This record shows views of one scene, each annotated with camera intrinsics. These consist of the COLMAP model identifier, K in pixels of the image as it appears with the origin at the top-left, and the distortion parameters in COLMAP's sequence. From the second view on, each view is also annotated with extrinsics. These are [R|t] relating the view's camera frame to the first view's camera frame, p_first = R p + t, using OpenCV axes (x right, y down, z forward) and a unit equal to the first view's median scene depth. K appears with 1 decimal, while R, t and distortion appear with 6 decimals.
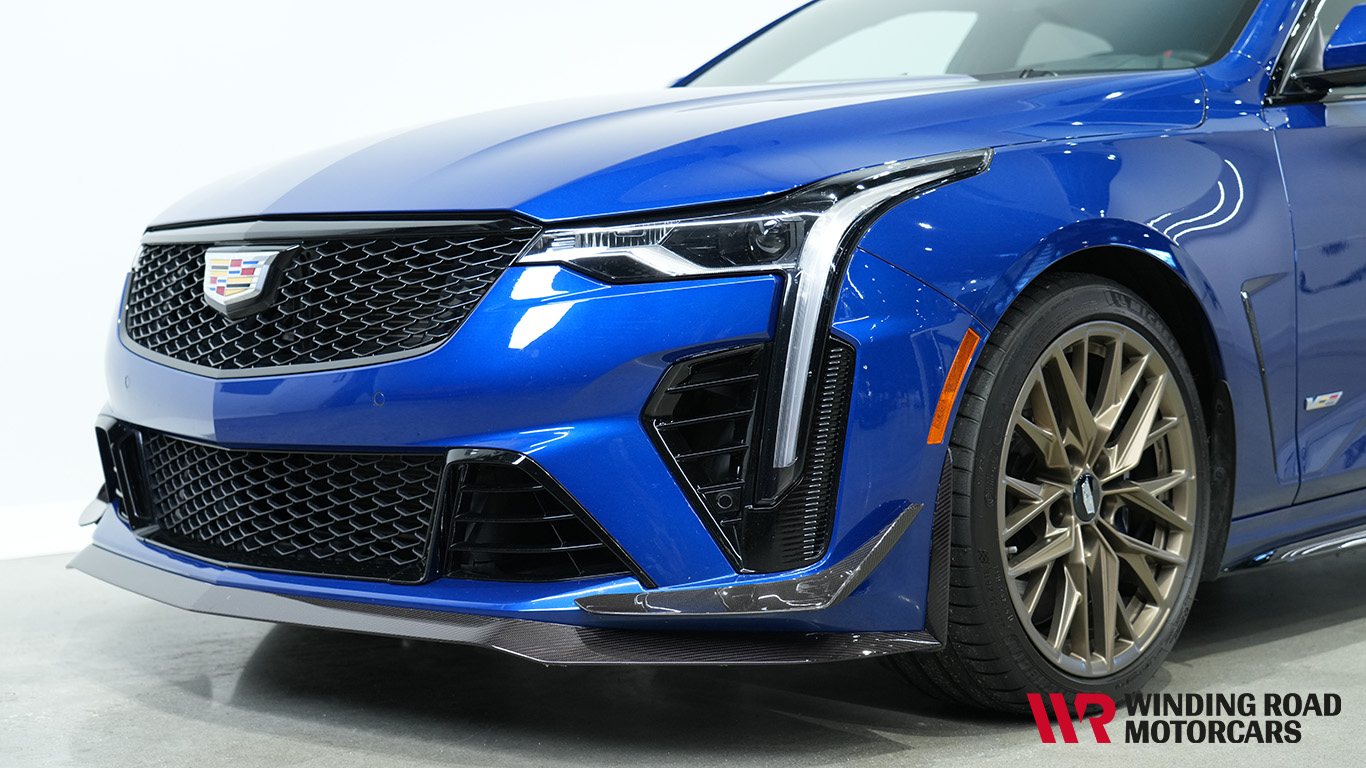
lens RADIAL K [[1959.8, 0, 691.1], [0, 1959.8, 388.2], [0, 0, 1]] dist [0.015955, 0.000000]
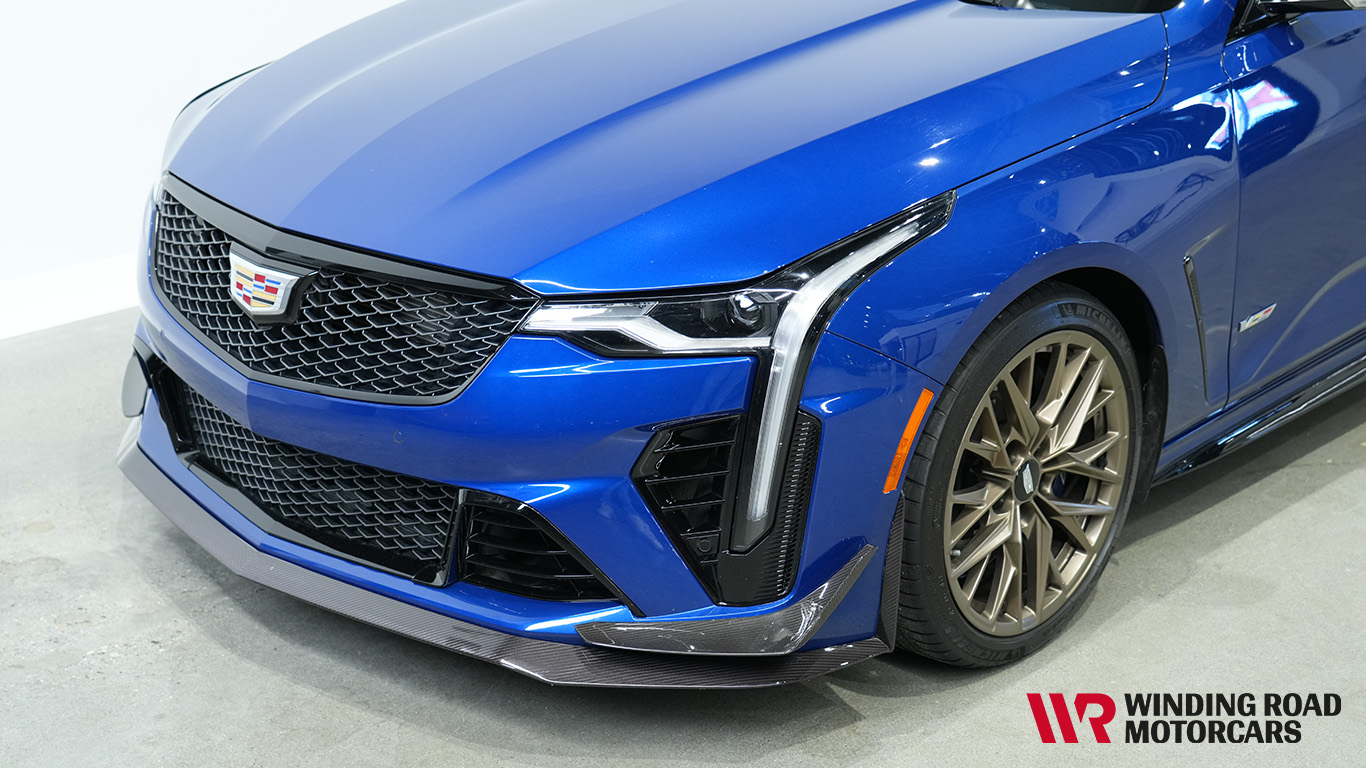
lens RADIAL K [[1959.8, 0, 692.9], [0, 1959.8, 371.1], [0, 0, 1]] dist [0.015955, 0.000000]
pose [[0.999985, 0.003724, 0.004099, 0.004843], [-0.004766, 0.955703, 0.294294, -0.340795], [-0.002822, -0.294309, 0.955706, -0.060003]]
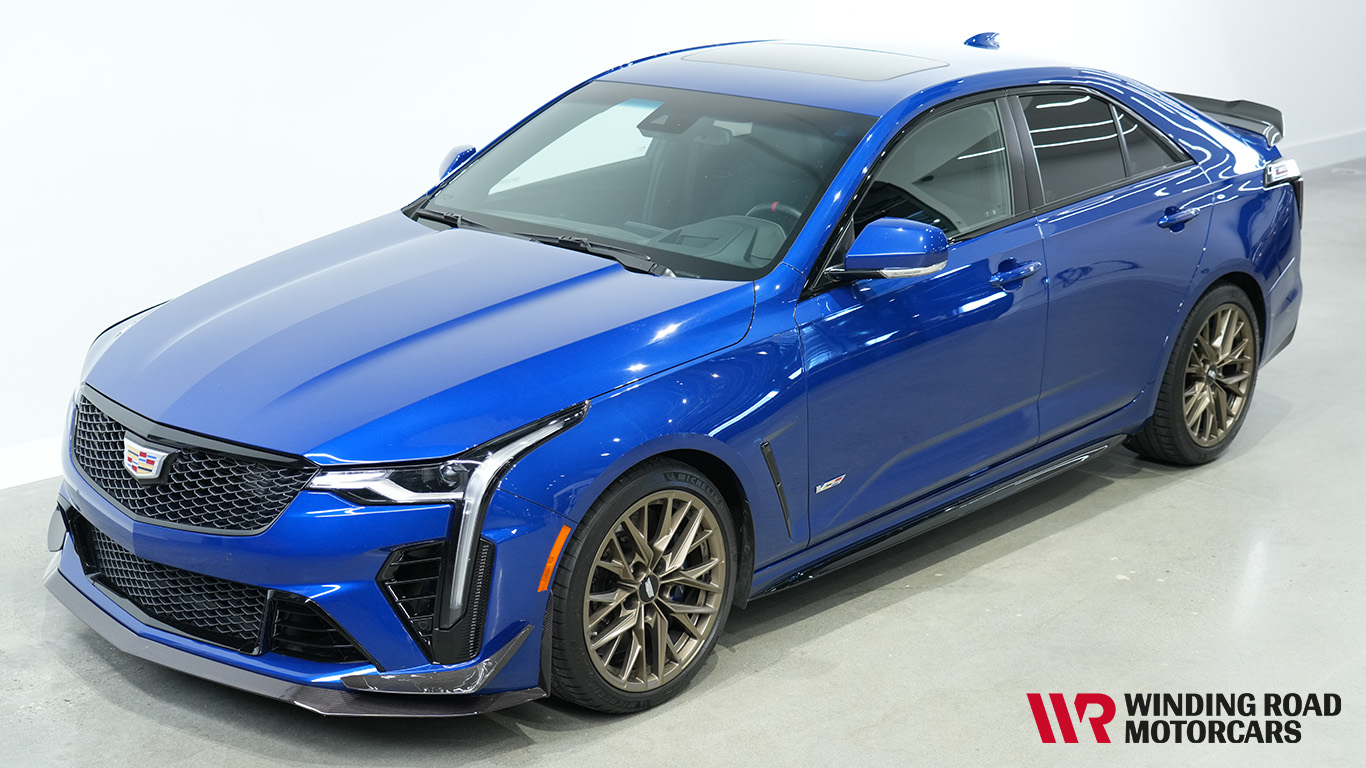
lens RADIAL K [[1959.8, 0, 696.8], [0, 1959.8, 382.2], [0, 0, 1]] dist [0.015955, 0.000000]
pose [[0.998977, 0.008871, 0.044338, 0.168523], [-0.018005, 0.977518, 0.210082, -0.491584], [-0.041478, -0.210665, 0.976678, -0.655351]]
